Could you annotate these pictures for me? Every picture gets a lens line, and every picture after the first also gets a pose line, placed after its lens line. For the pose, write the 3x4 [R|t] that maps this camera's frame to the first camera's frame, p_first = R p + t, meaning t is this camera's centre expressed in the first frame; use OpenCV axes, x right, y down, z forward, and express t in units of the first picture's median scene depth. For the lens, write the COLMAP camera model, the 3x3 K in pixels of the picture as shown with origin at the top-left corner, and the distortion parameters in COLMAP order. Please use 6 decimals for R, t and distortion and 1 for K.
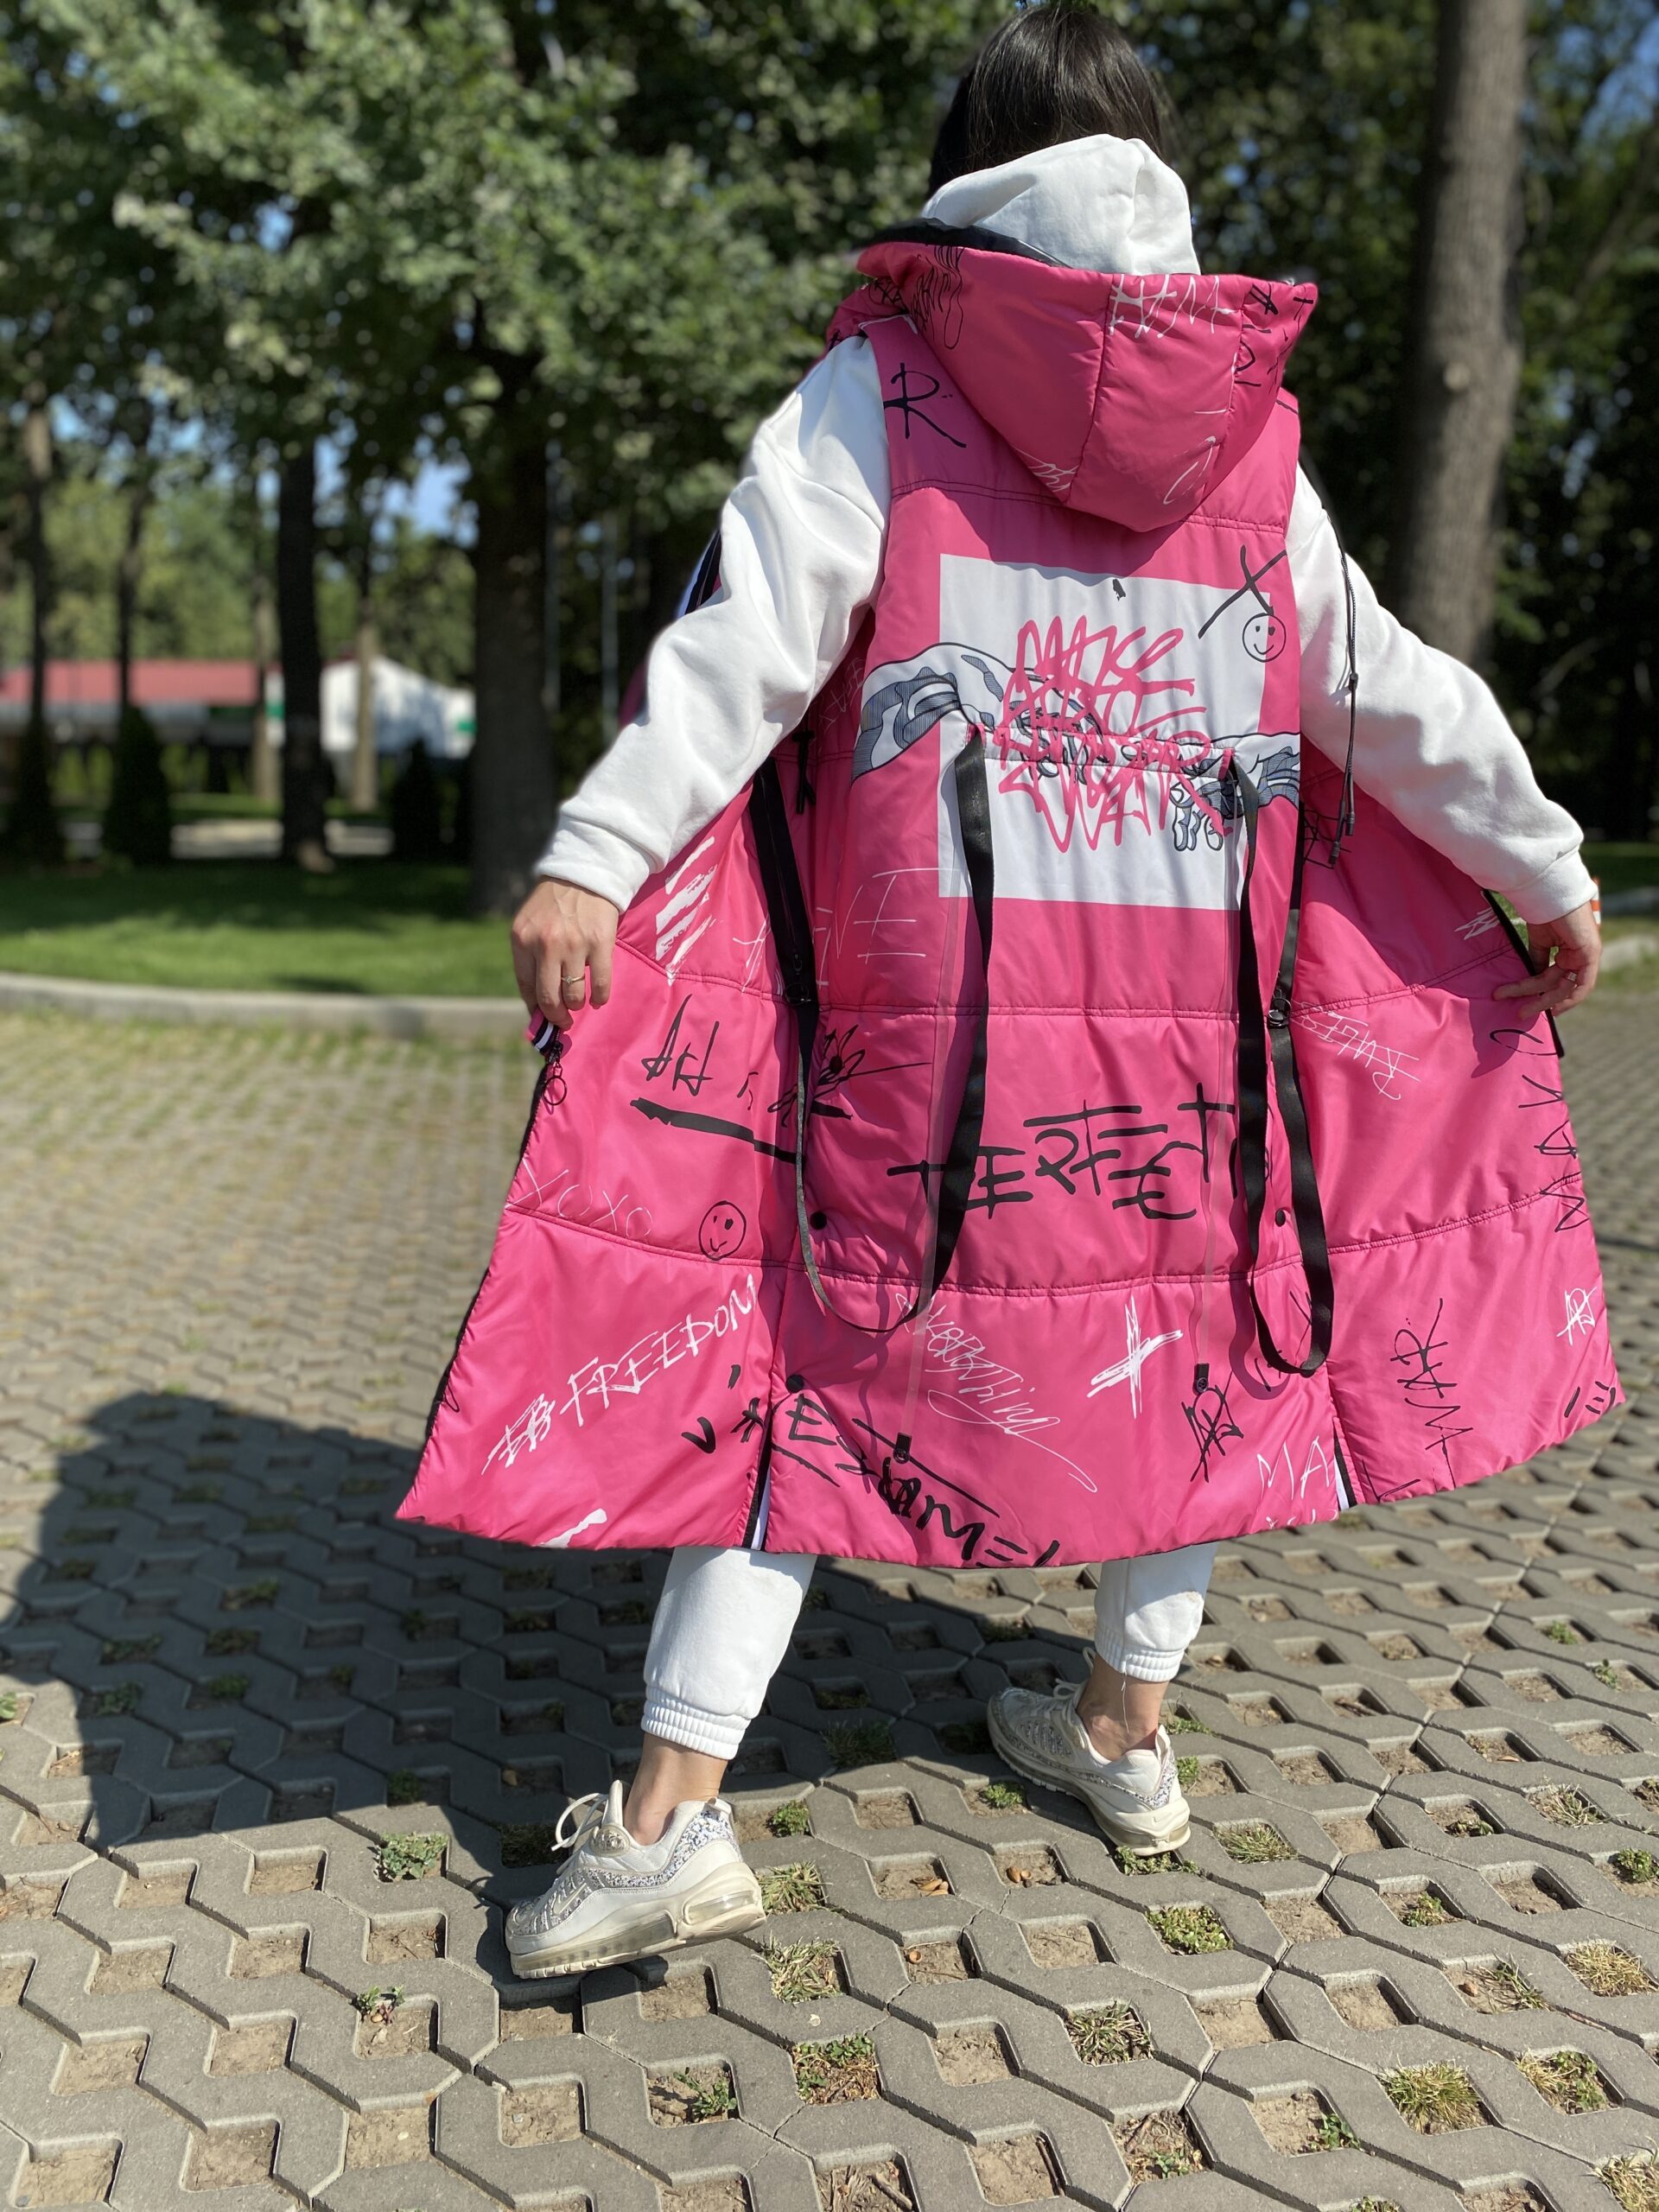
lens RADIAL K [[1711.4, 0, 829.5], [0, 1711.4, 1106.0], [0, 0, 1]] dist [0.004750, 0.000425]
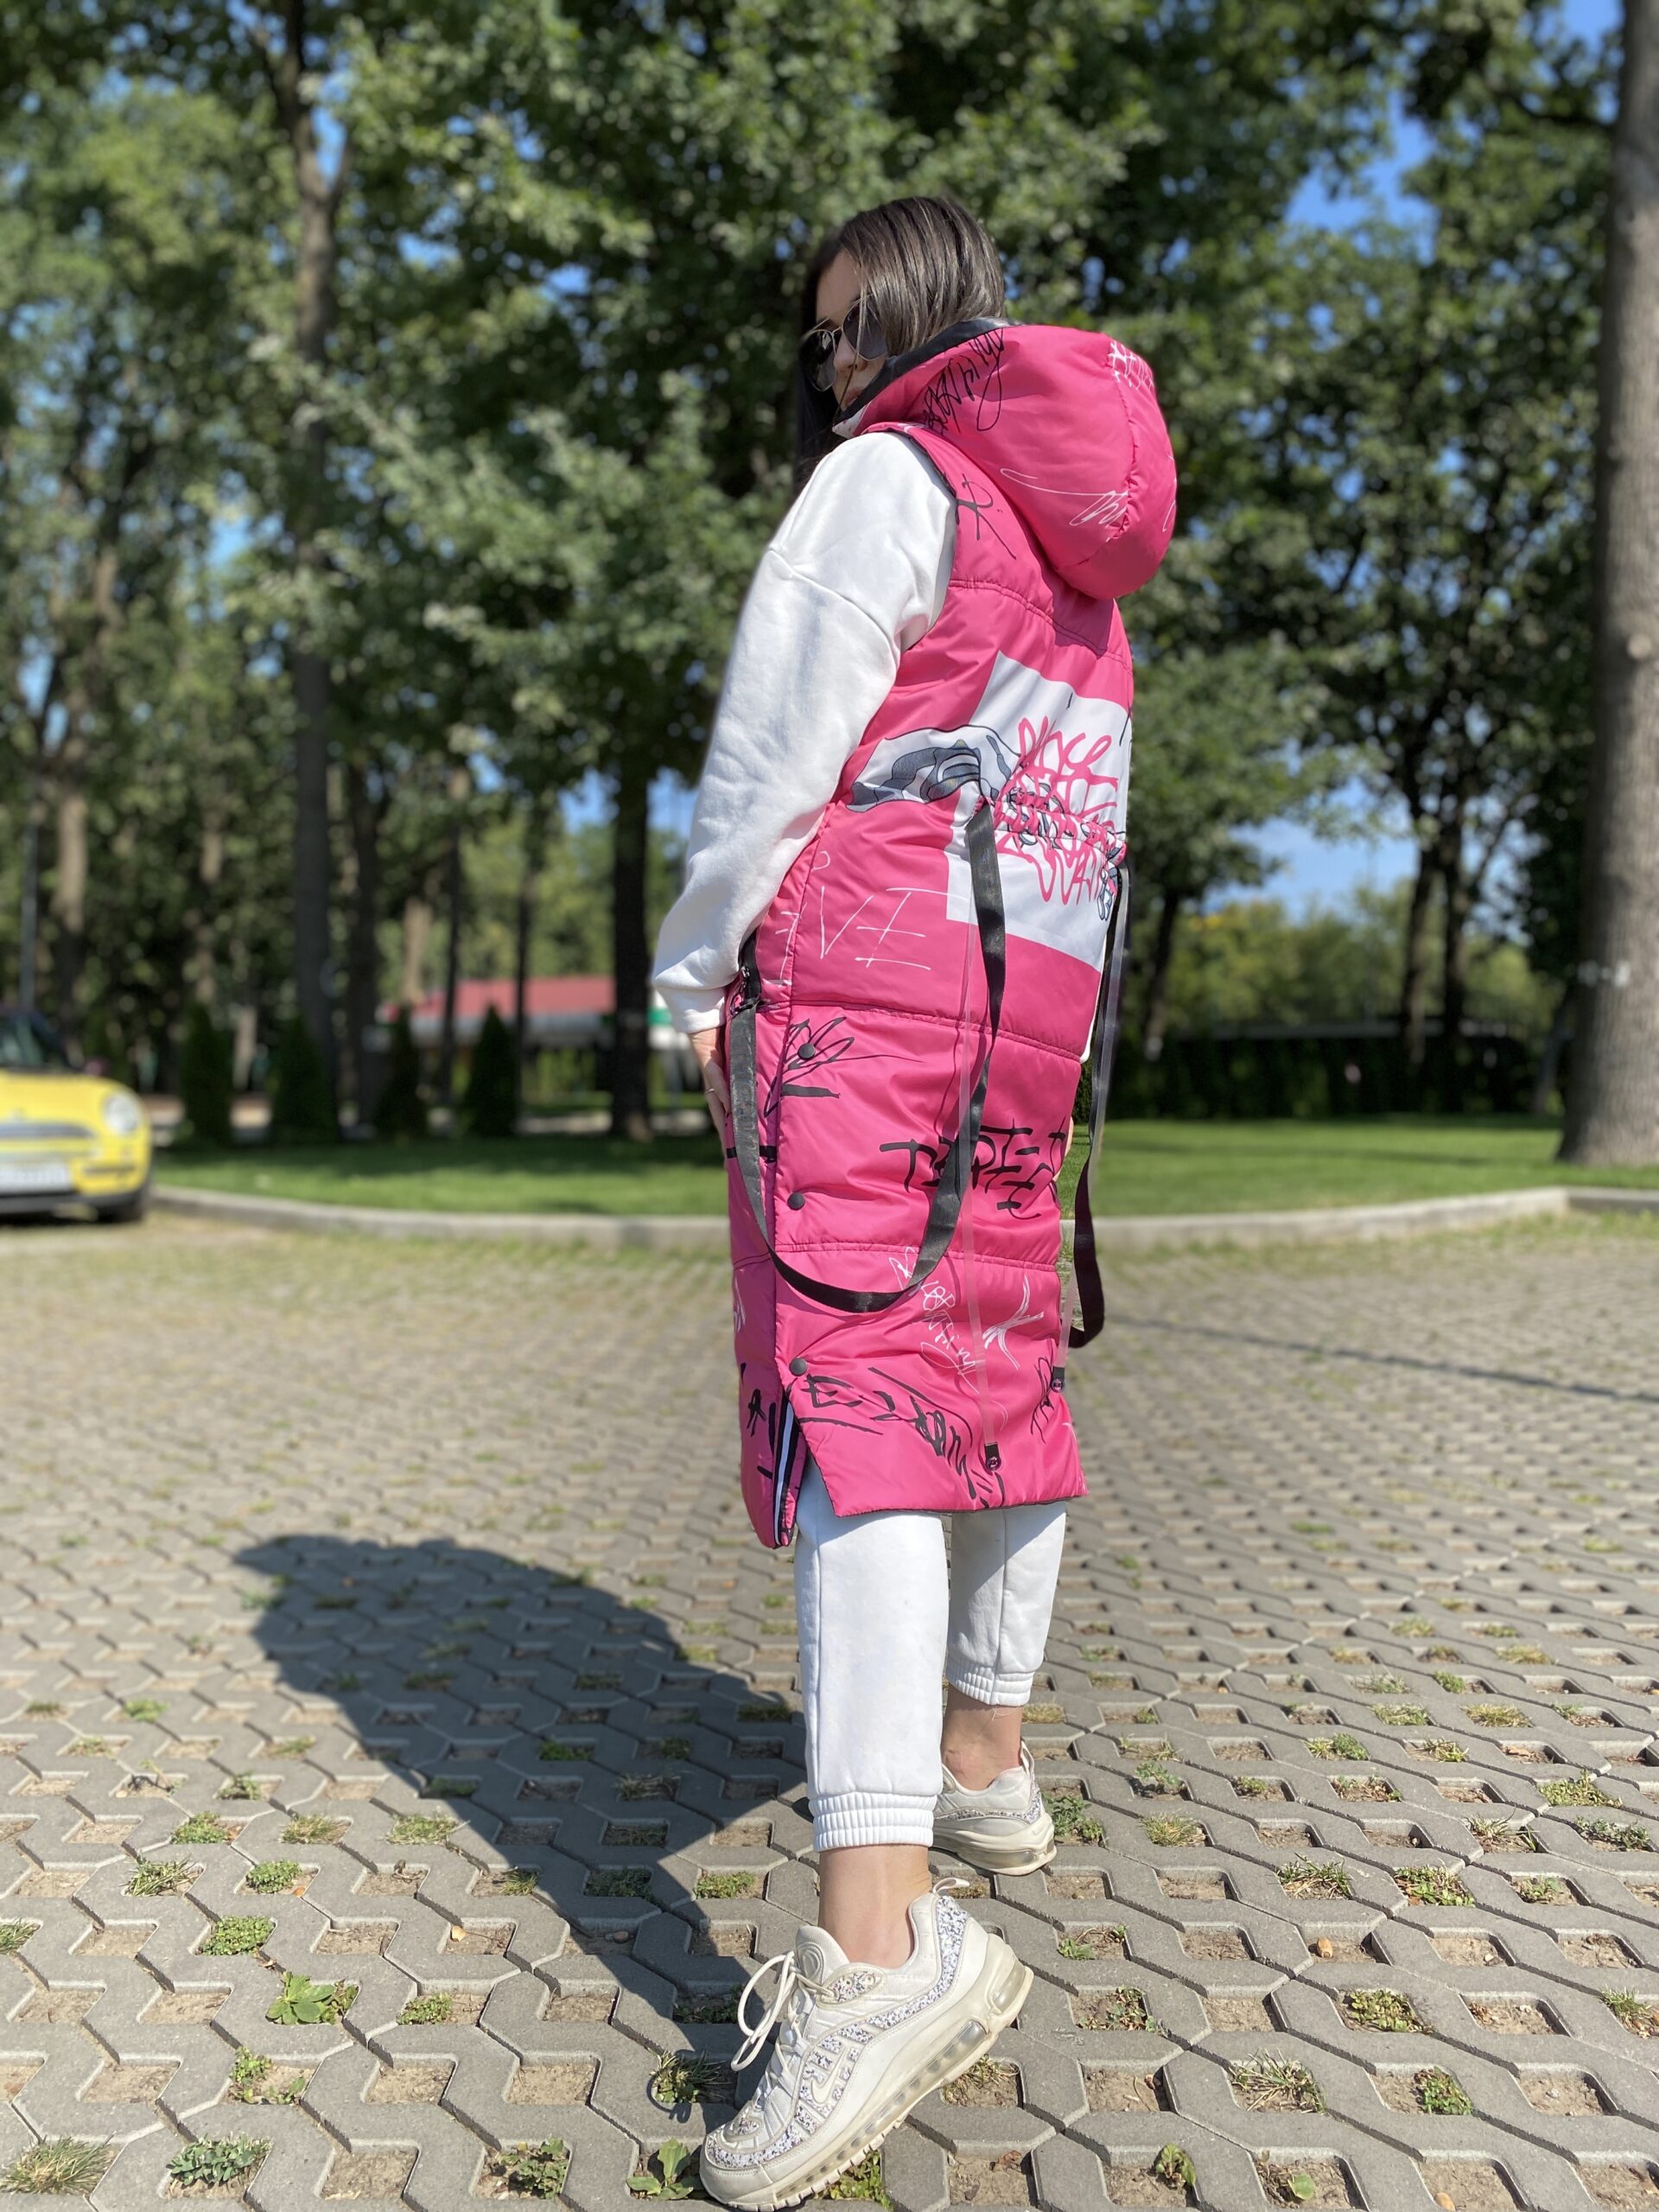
lens RADIAL K [[1717.1, 0, 804.1], [0, 1717.1, 1101.5], [0, 0, 1]] dist [0.012241, -0.003931]
pose [[0.972625, -0.022718, -0.231269, 0.146623], [-0.017536, 0.985197, -0.170527, 0.054713], [0.231719, 0.169914, 0.957829, -0.114053]]
